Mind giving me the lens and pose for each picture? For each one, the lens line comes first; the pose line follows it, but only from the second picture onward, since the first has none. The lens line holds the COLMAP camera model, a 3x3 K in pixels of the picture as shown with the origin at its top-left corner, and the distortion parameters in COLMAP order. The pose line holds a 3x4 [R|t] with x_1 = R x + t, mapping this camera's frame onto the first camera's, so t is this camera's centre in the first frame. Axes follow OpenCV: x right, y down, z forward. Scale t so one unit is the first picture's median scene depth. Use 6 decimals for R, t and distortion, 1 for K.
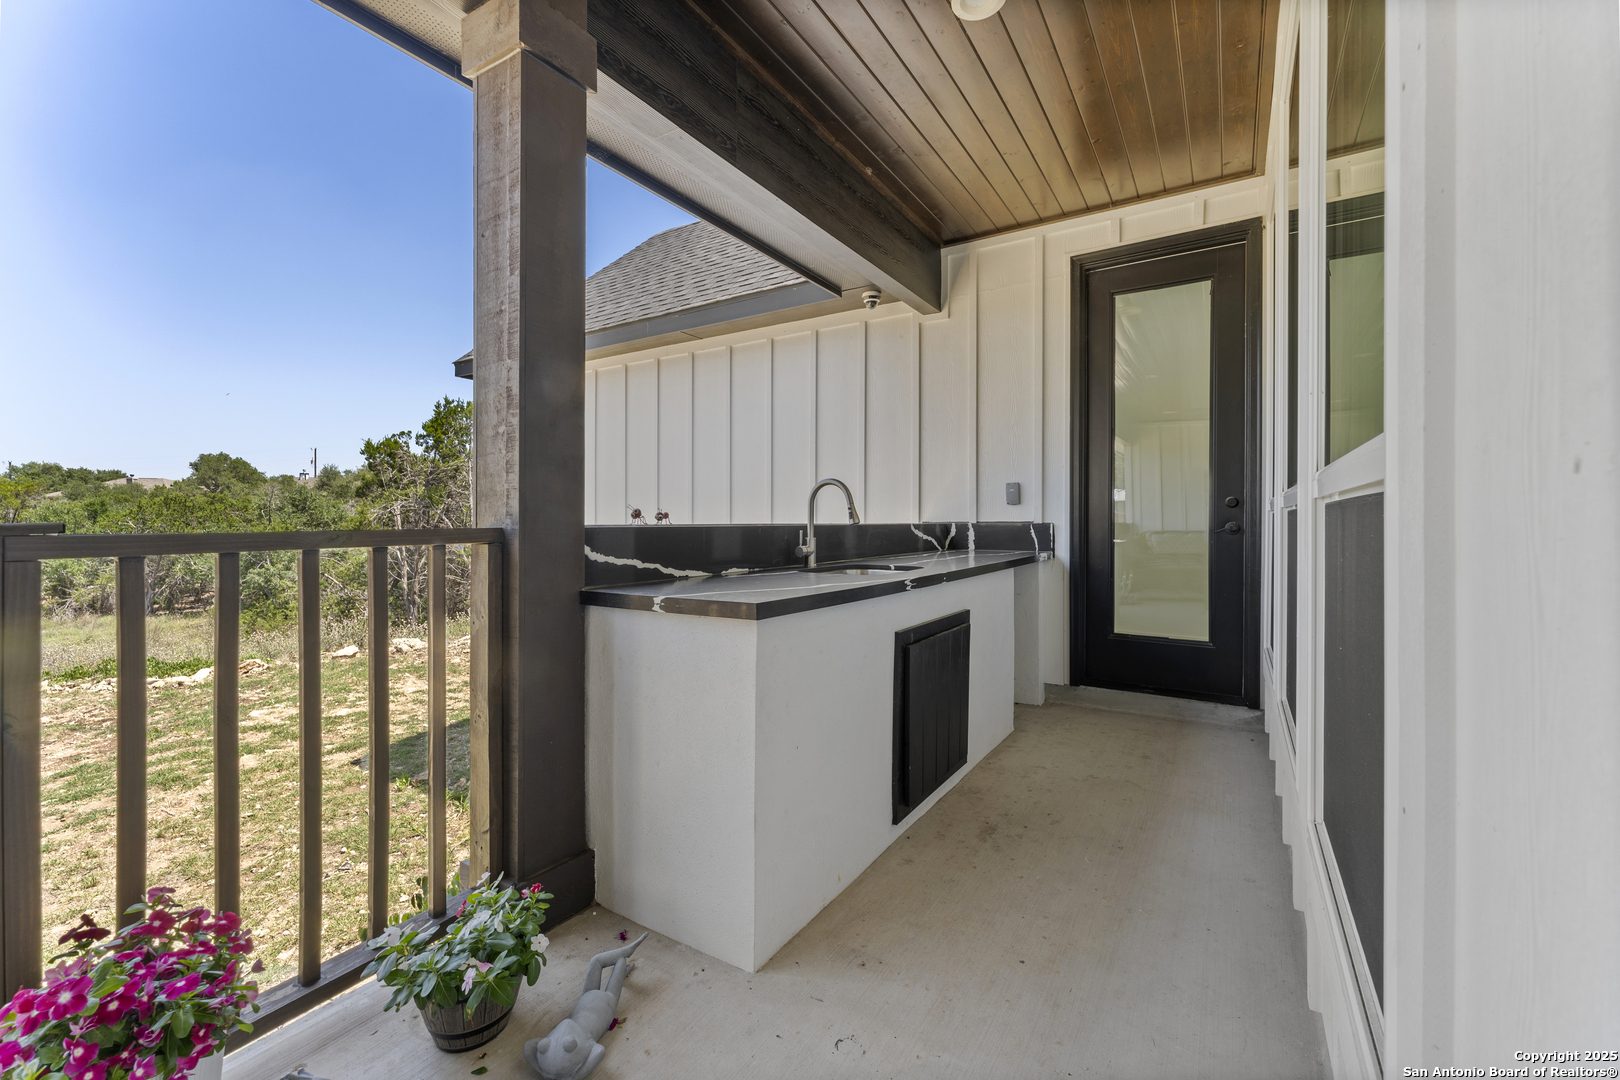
lens RADIAL K [[647.9, 0, 817.4], [0, 647.9, 526.4], [0, 0, 1]] dist [0.000813, -0.000262]
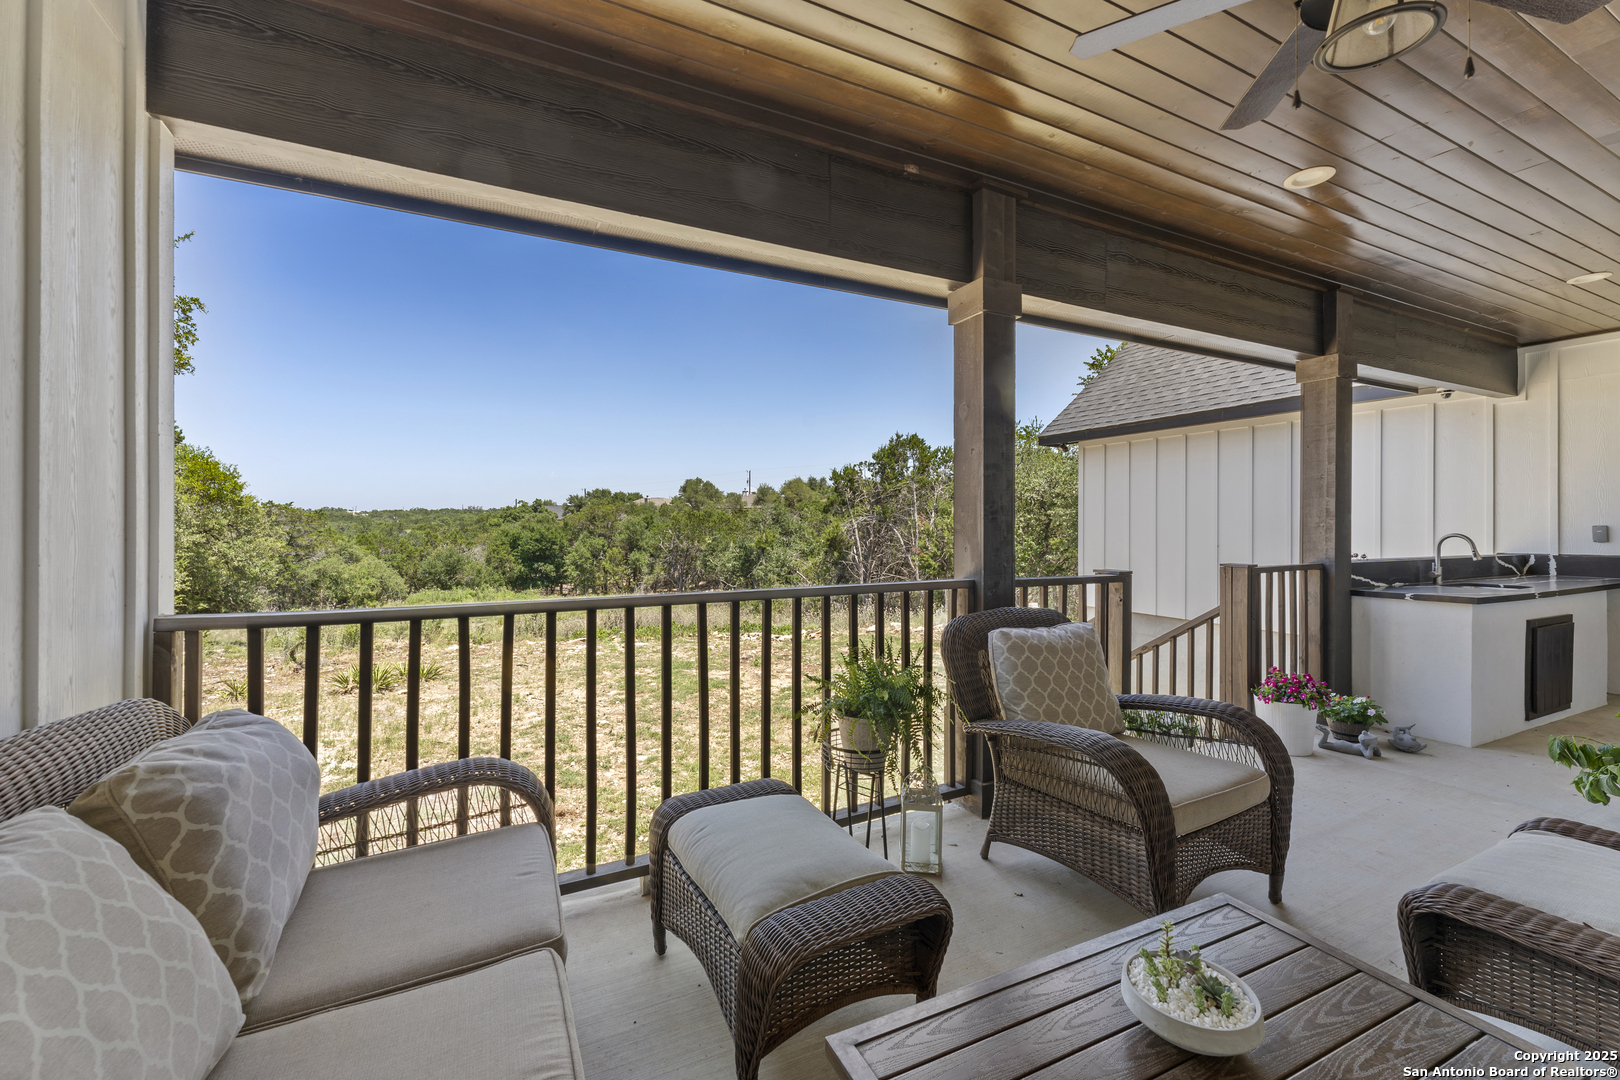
lens RADIAL K [[647.9, 0, 817.4], [0, 647.9, 526.4], [0, 0, 1]] dist [0.000813, -0.000262]
pose [[0.853185, -0.002029, -0.521605, -0.348115], [-0.003513, 0.999947, -0.009636, -0.045465], [0.521597, 0.010054, 0.853133, -0.899259]]
